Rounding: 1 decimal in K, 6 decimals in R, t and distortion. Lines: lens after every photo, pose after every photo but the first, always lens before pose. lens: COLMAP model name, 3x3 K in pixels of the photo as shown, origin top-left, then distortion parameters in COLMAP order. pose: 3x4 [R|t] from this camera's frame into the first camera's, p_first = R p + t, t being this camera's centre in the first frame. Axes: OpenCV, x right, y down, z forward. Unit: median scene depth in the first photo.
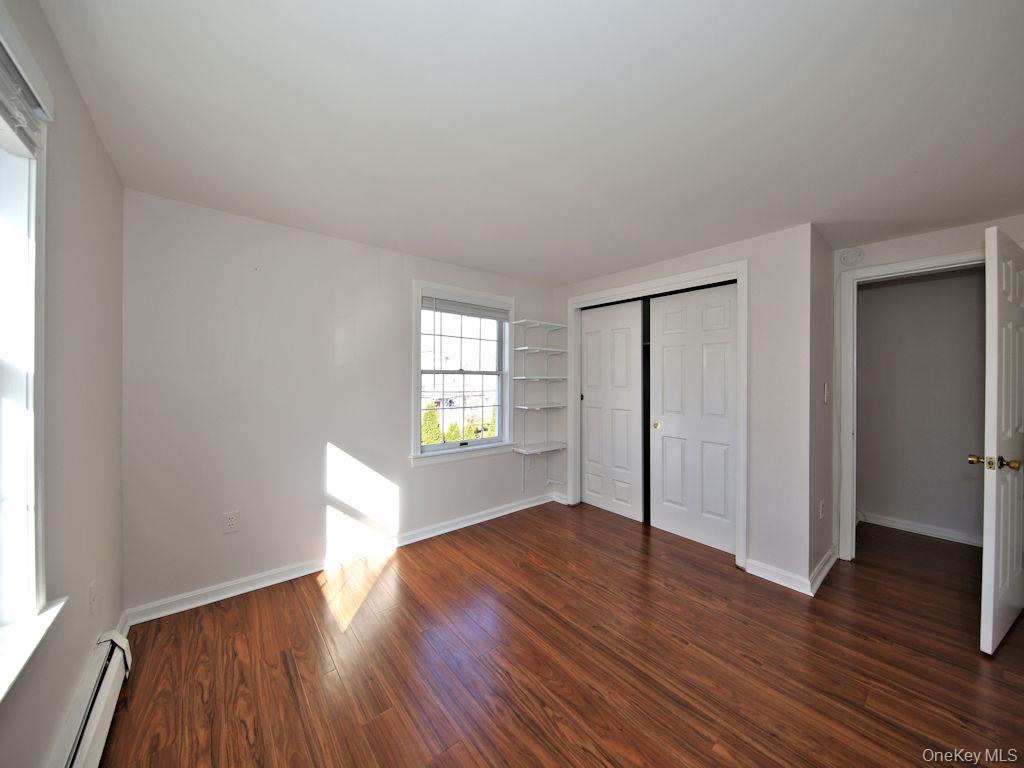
lens RADIAL K [[366.4, 0, 512.3], [0, 366.4, 380.7], [0, 0, 1]] dist [0.000388, 0.000020]
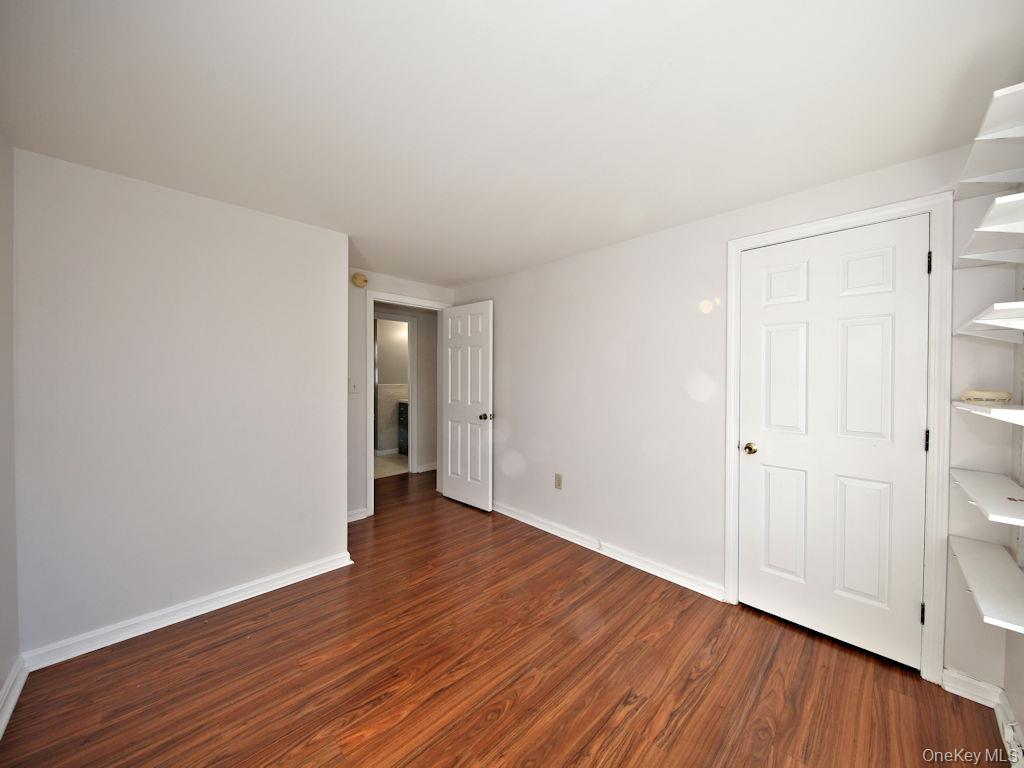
lens RADIAL K [[366.4, 0, 510.5], [0, 366.4, 379.4], [0, 0, 1]] dist [0.000388, 0.000020]
pose [[-0.063183, -0.041319, 0.997146, -1.654661], [-0.018694, 0.999016, 0.040212, -0.060646], [-0.997827, -0.016100, -0.063894, 1.540843]]
